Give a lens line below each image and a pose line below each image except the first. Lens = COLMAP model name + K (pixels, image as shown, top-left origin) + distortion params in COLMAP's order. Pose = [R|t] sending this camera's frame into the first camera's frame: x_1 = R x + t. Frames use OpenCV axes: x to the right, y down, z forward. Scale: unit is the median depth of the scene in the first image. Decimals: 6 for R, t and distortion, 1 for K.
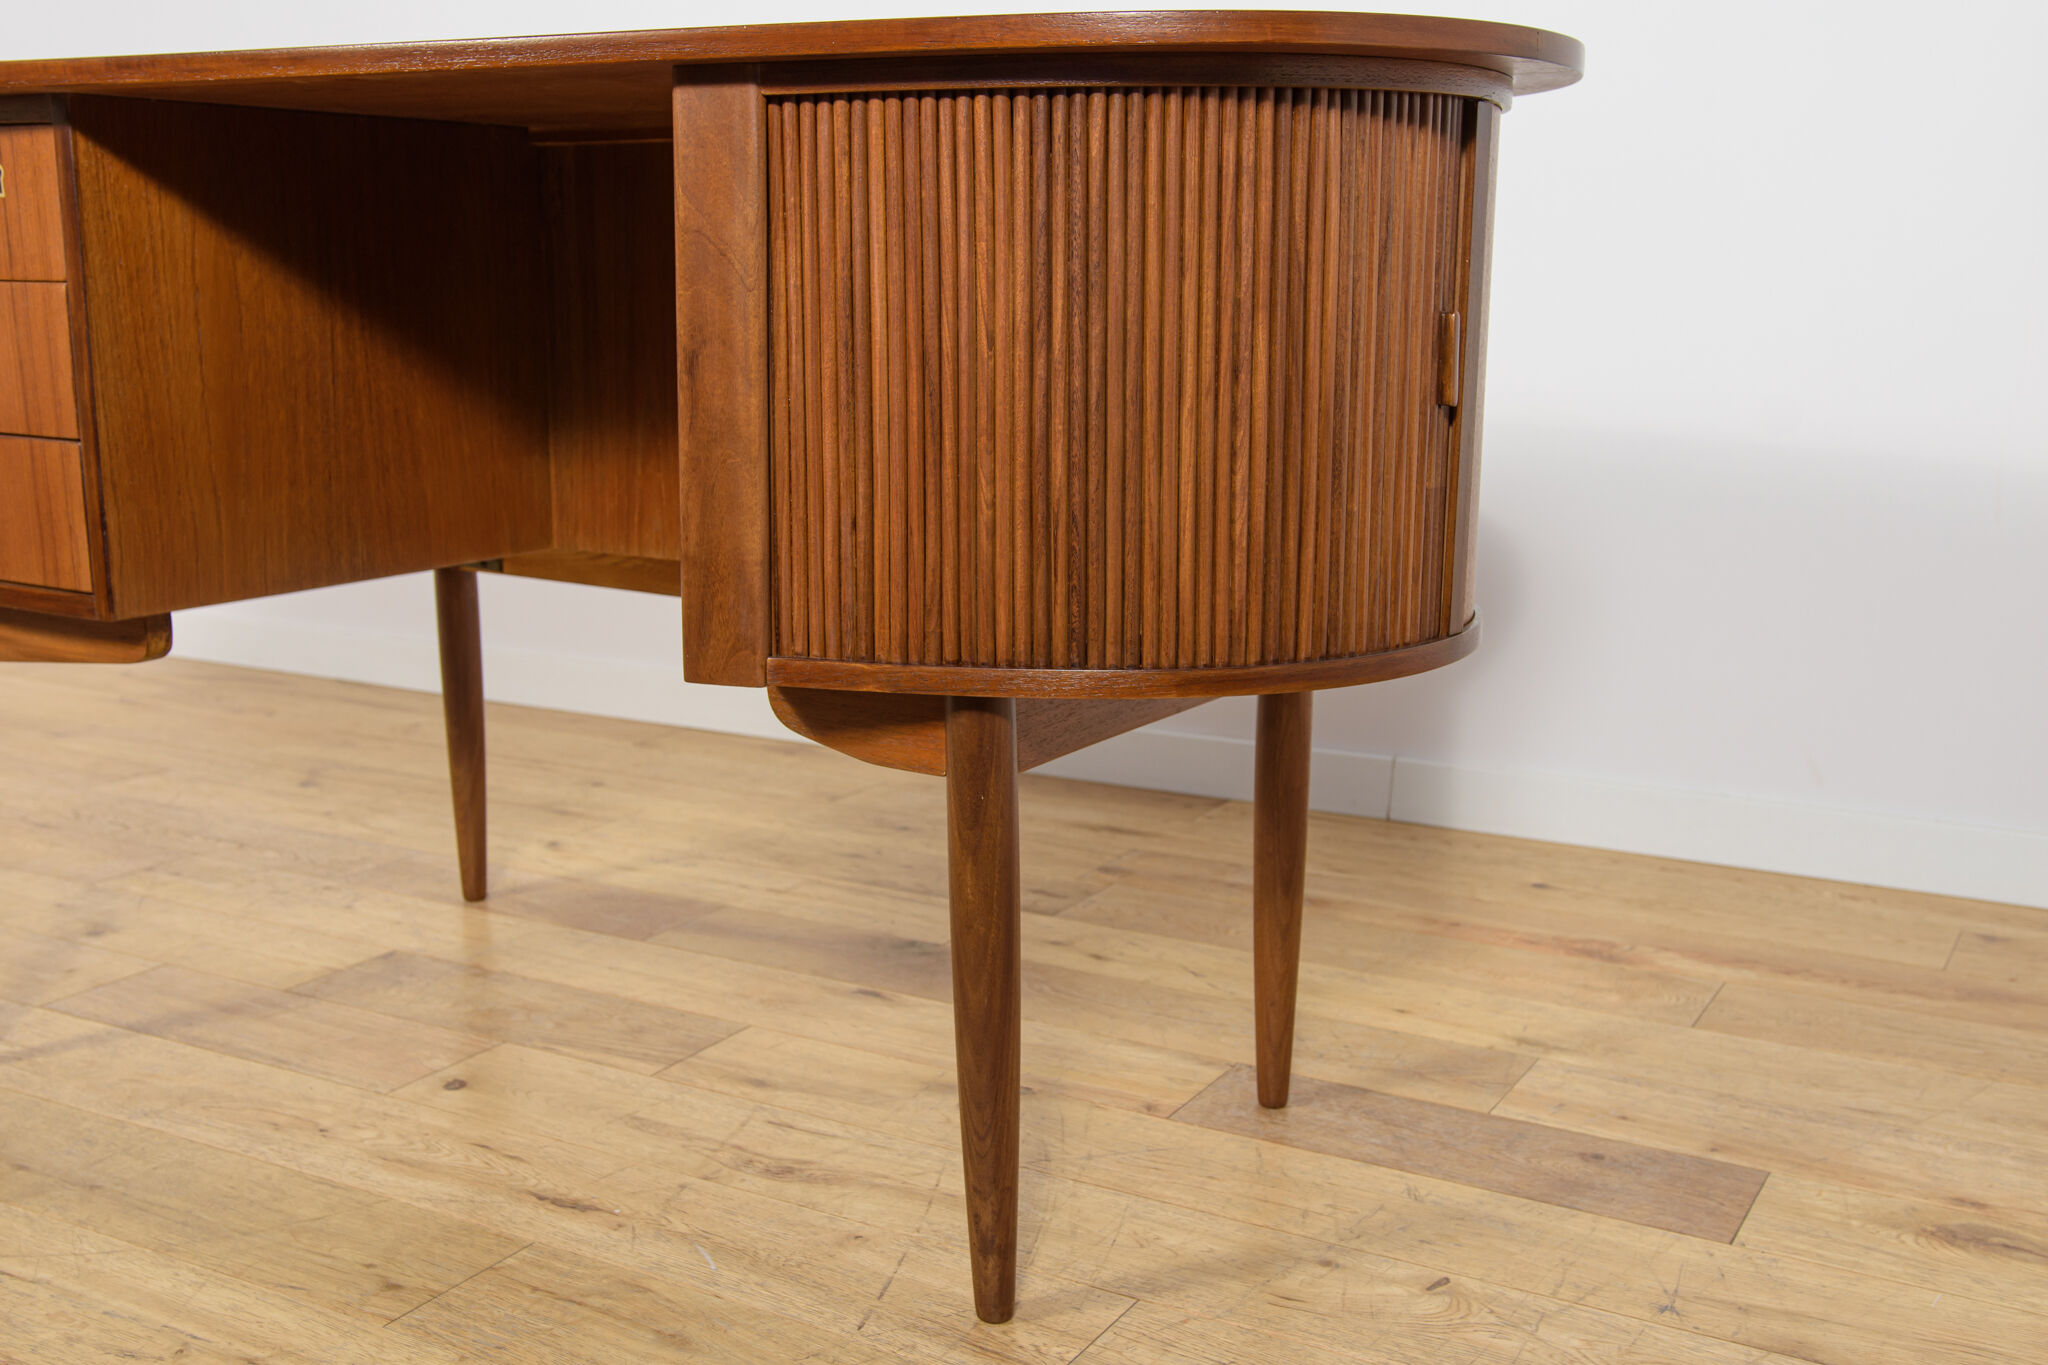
lens RADIAL K [[2133.1, 0, 1013.8], [0, 2133.1, 686.2], [0, 0, 1]] dist [-0.003618, 0.035464]
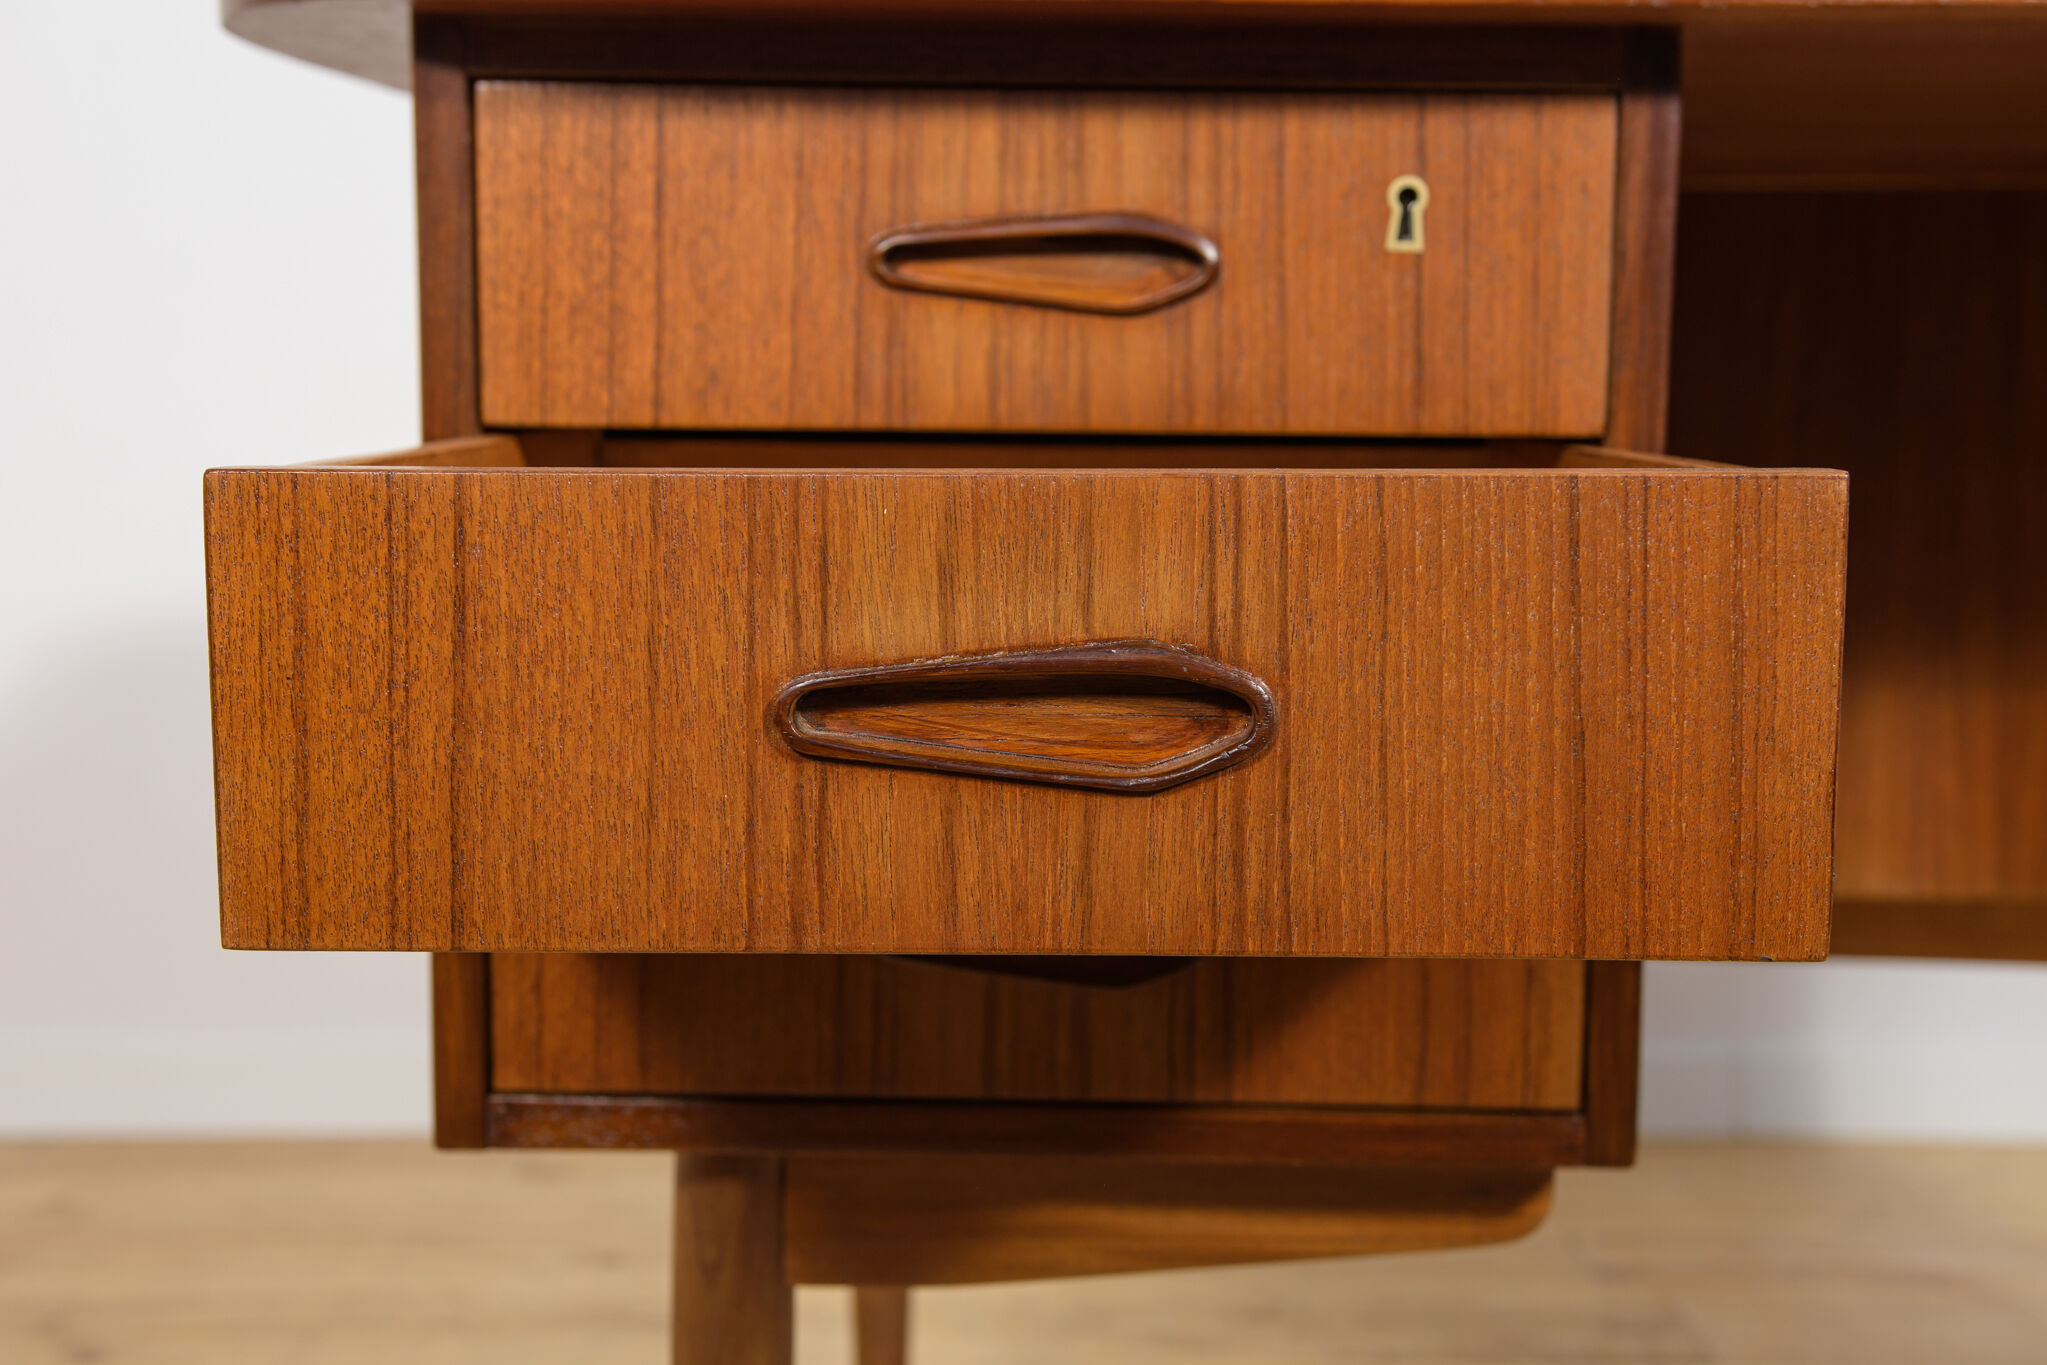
lens RADIAL K [[2566.6, 0, 1026.1], [0, 2566.6, 688.5], [0, 0, 1]] dist [0.028274, 0.190462]
pose [[0.846682, -0.060468, 0.528653, -0.701521], [0.100006, 0.993900, -0.046485, -0.102151], [-0.522617, 0.092226, 0.847565, 0.502633]]
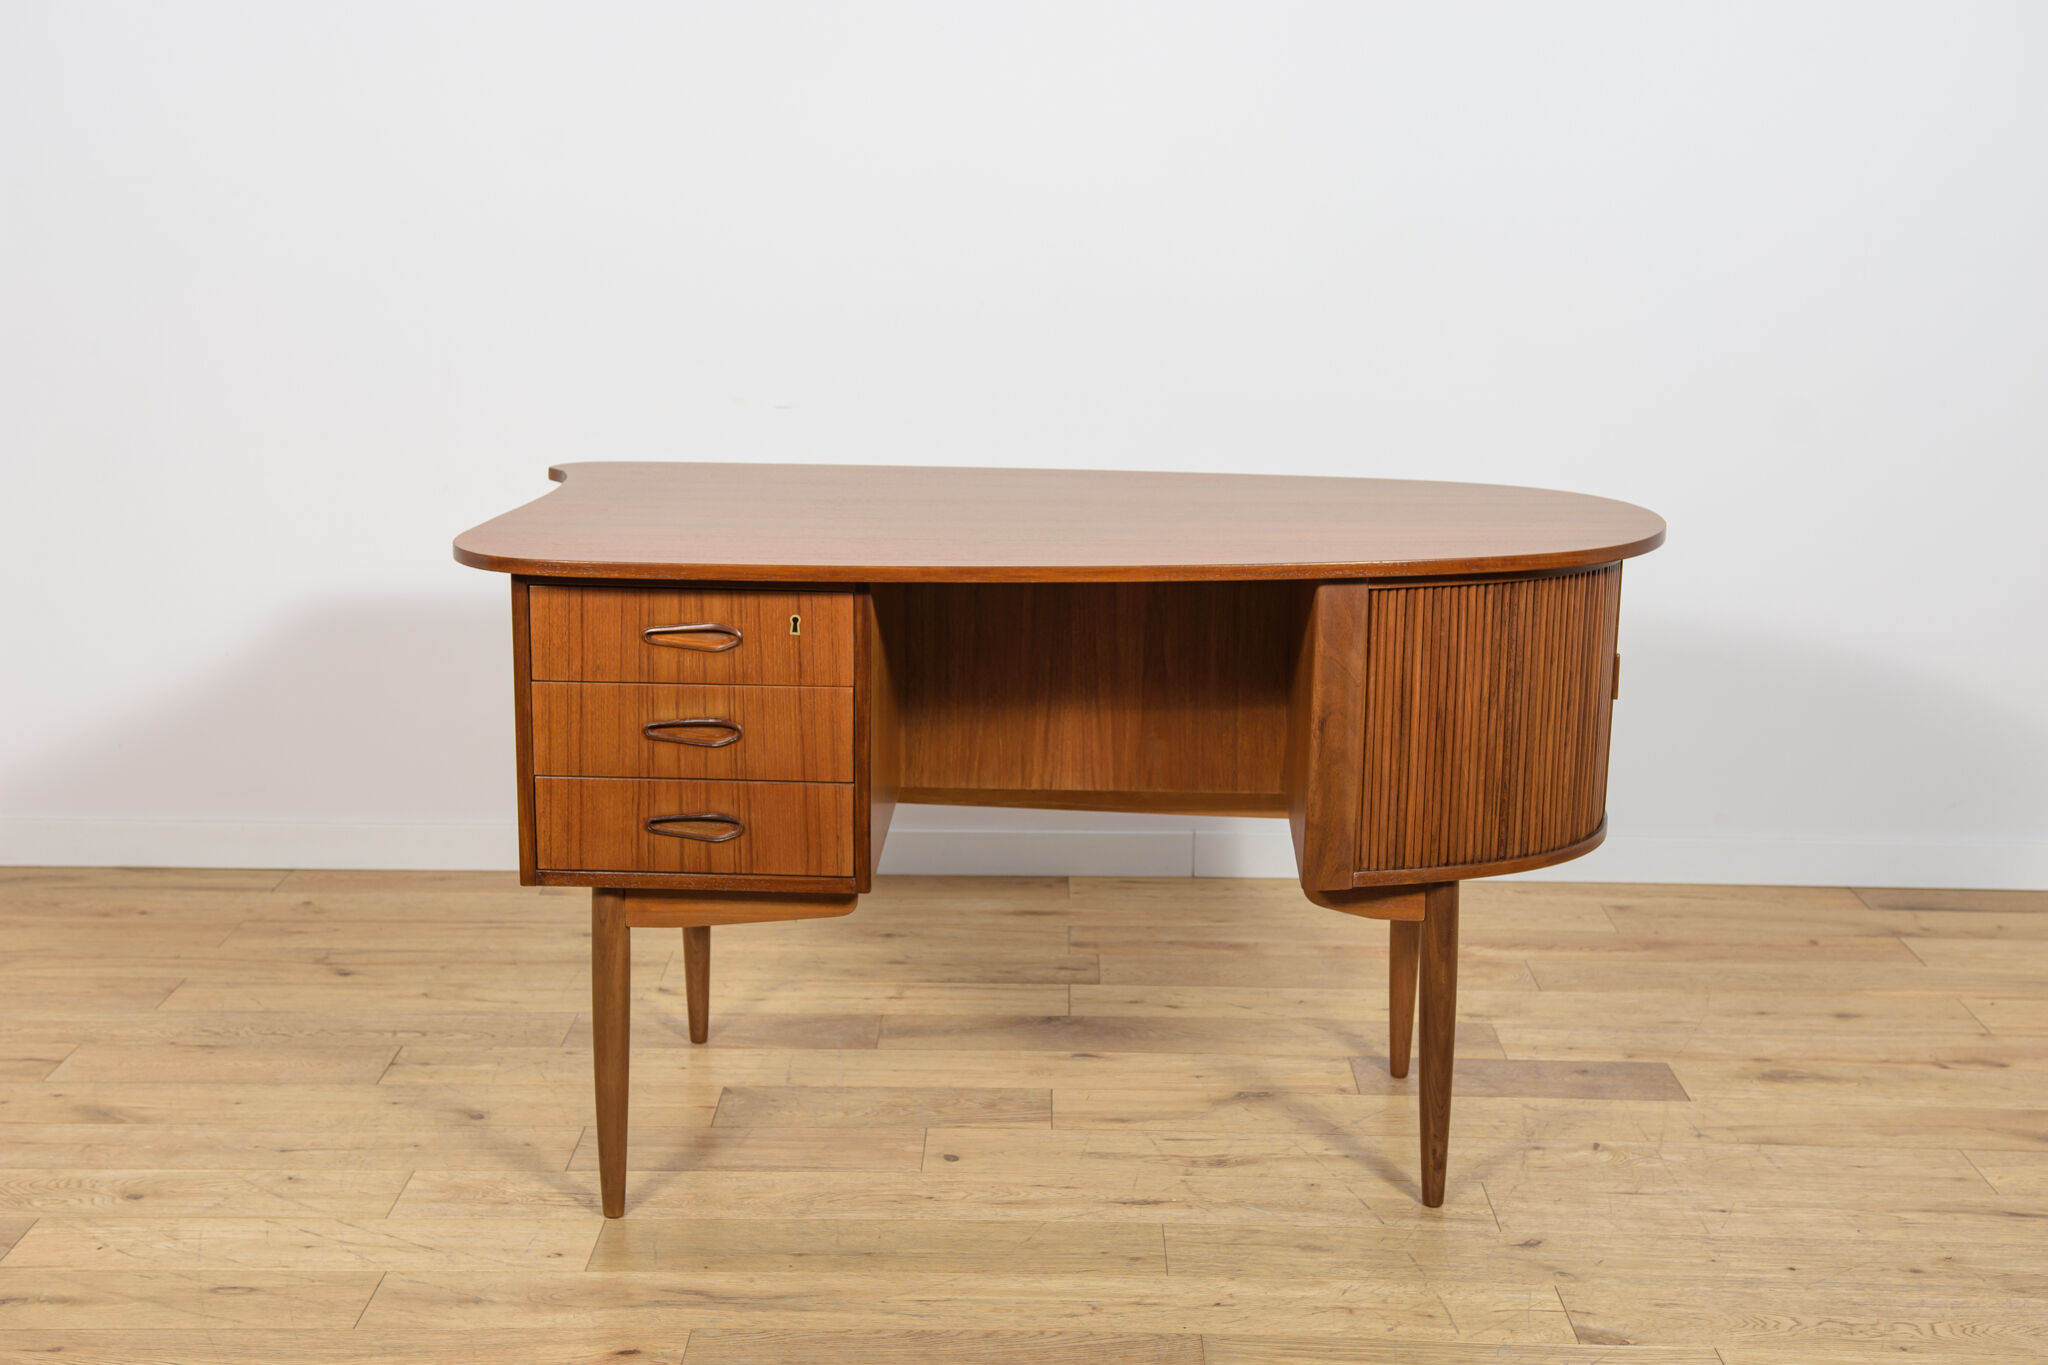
lens RADIAL K [[2666.7, 0, 1024.8], [0, 2666.7, 681.4], [0, 0, 1]] dist [0.041885, 0.189676]
pose [[0.870736, -0.102143, 0.481025, -1.071506], [0.086804, 0.994755, 0.054101, -0.241266], [-0.484028, -0.005353, 0.875036, -0.662751]]
